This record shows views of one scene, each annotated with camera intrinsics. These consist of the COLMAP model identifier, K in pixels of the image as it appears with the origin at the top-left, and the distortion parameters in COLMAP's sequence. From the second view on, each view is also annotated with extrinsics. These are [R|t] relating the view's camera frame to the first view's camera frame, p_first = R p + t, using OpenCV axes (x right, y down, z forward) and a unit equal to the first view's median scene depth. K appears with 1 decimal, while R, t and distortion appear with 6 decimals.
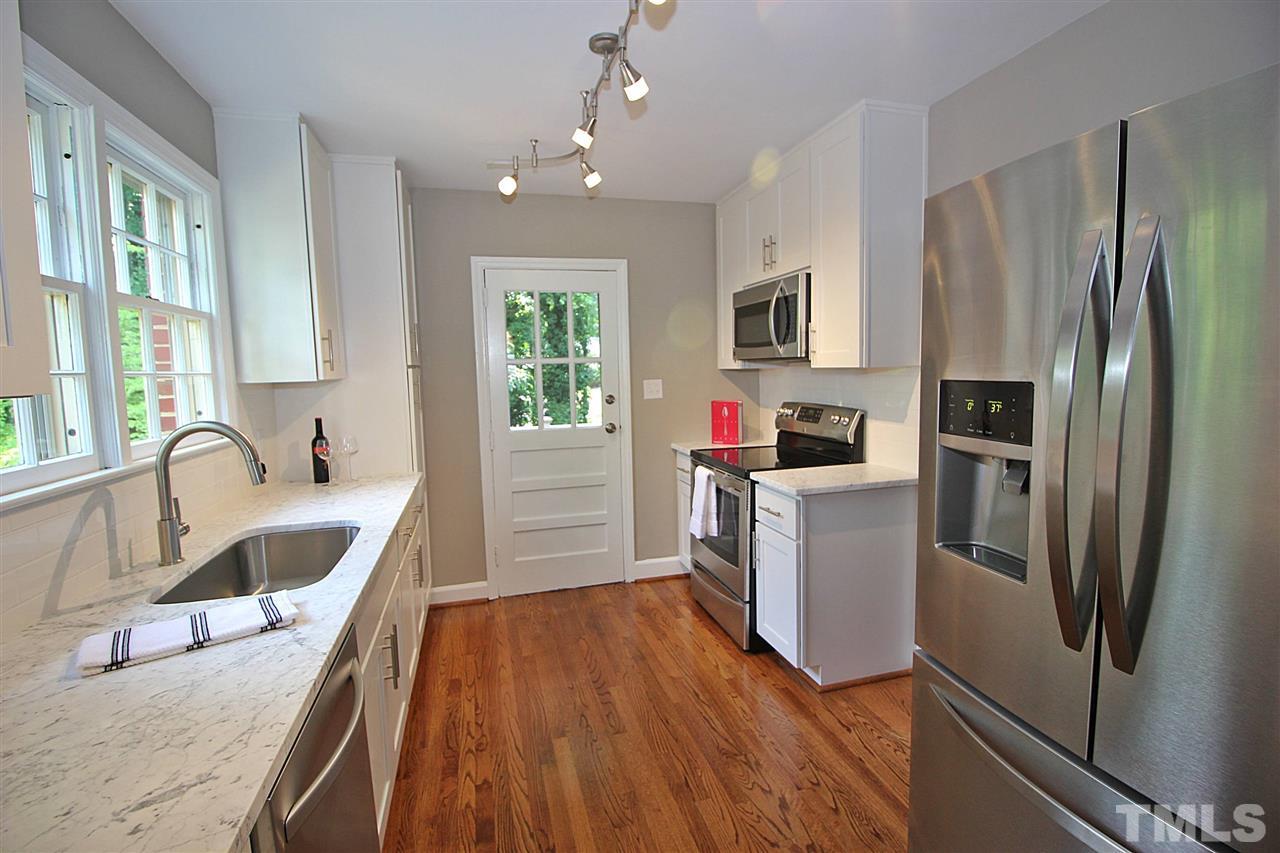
lens RADIAL K [[593.0, 0, 644.5], [0, 593.0, 419.2], [0, 0, 1]] dist [-0.001200, -0.010999]
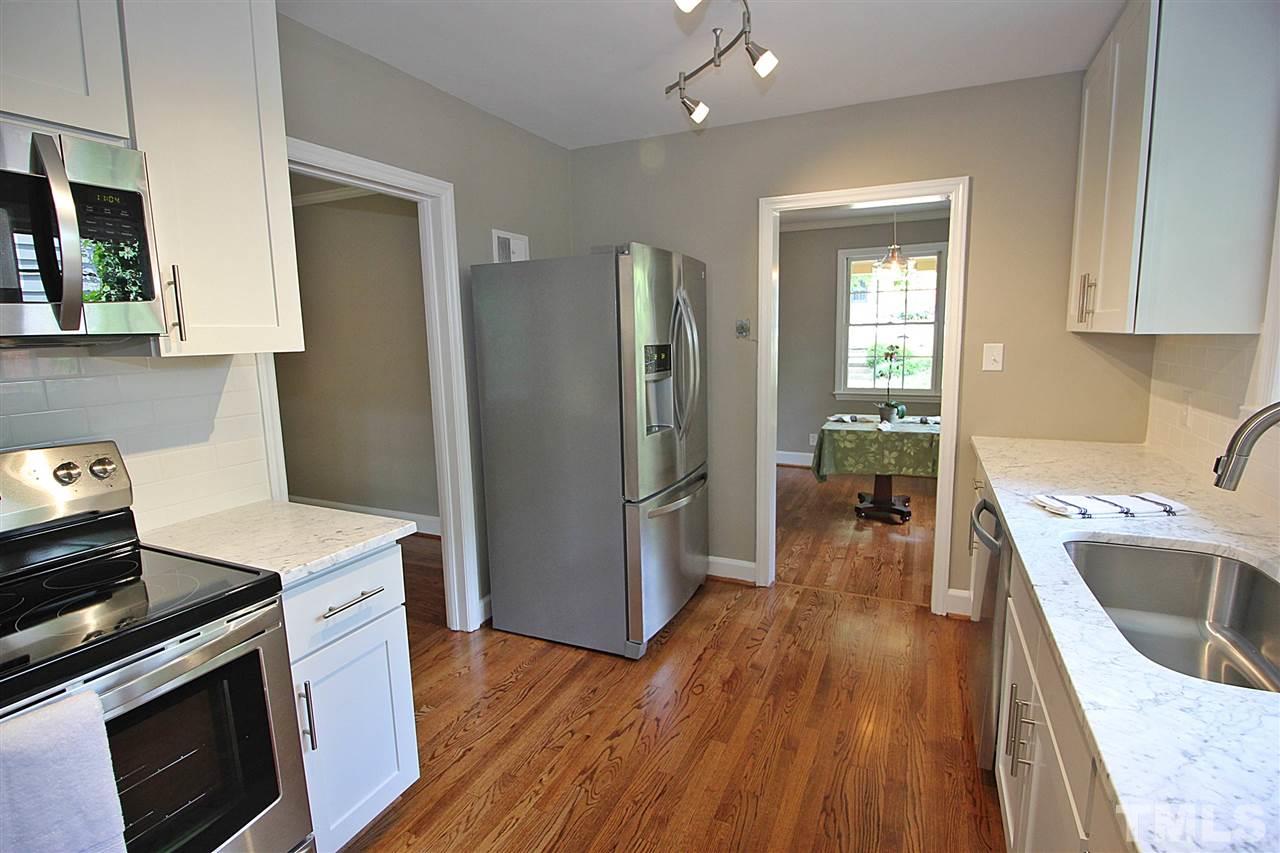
lens RADIAL K [[603.2, 0, 647.6], [0, 603.2, 415.4], [0, 0, 1]] dist [-0.006398, -0.000878]
pose [[-0.757797, -0.054701, 0.650193, -0.502746], [0.093791, 0.977000, 0.191507, -0.142786], [-0.645714, 0.206106, -0.735237, 1.630681]]
